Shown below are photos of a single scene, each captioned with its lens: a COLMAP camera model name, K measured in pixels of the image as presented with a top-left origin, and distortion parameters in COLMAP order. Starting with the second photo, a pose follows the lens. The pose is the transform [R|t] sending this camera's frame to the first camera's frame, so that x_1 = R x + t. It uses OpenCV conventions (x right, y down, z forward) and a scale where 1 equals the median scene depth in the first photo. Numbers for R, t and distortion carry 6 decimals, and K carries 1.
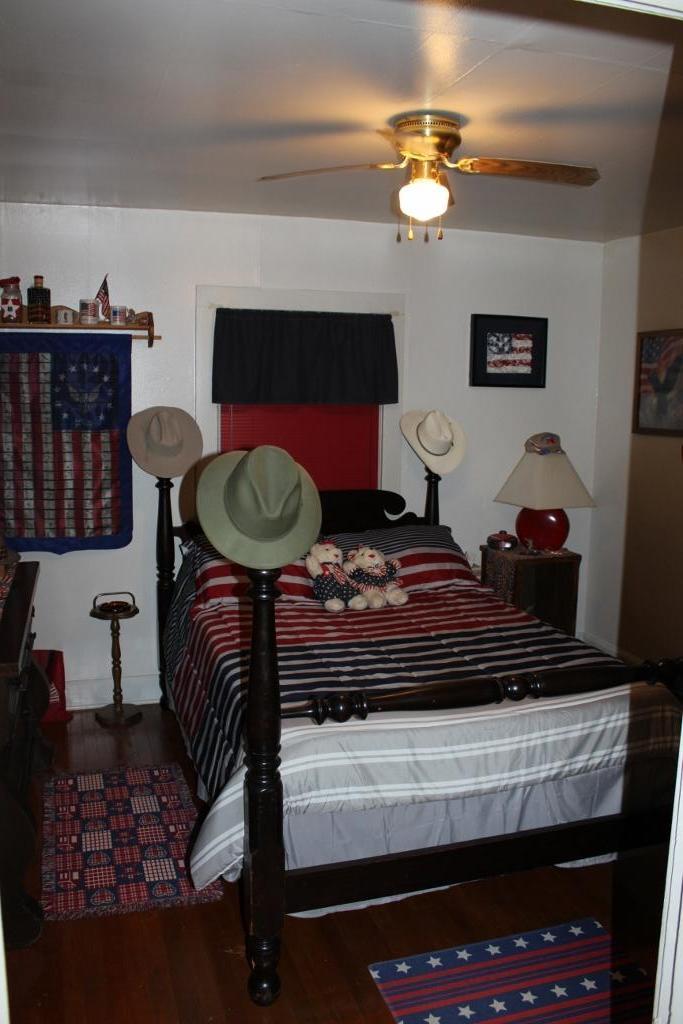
lens RADIAL K [[851.7, 0, 341.5], [0, 851.7, 512.0], [0, 0, 1]] dist [-0.164210, 0.149072]
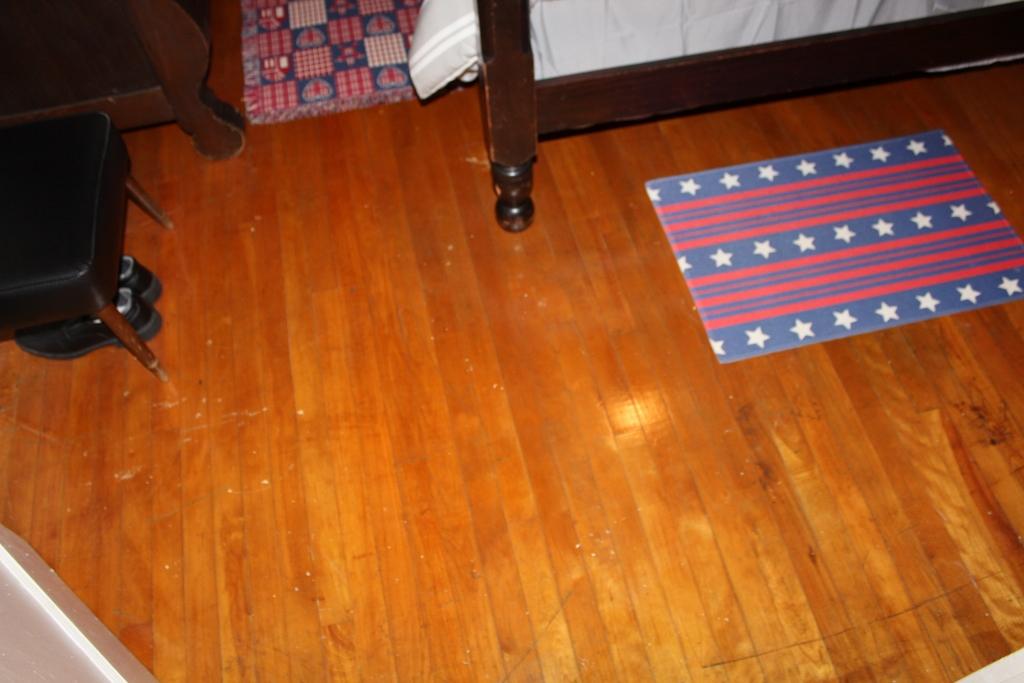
lens RADIAL K [[851.7, 0, 511.5], [0, 851.7, 347.6], [0, 0, 1]] dist [-0.164210, 0.149072]
pose [[0.992824, 0.045765, -0.110478, 0.000792], [0.050486, 0.677083, 0.734173, 0.051595], [0.108402, -0.734482, 0.669914, 0.303590]]
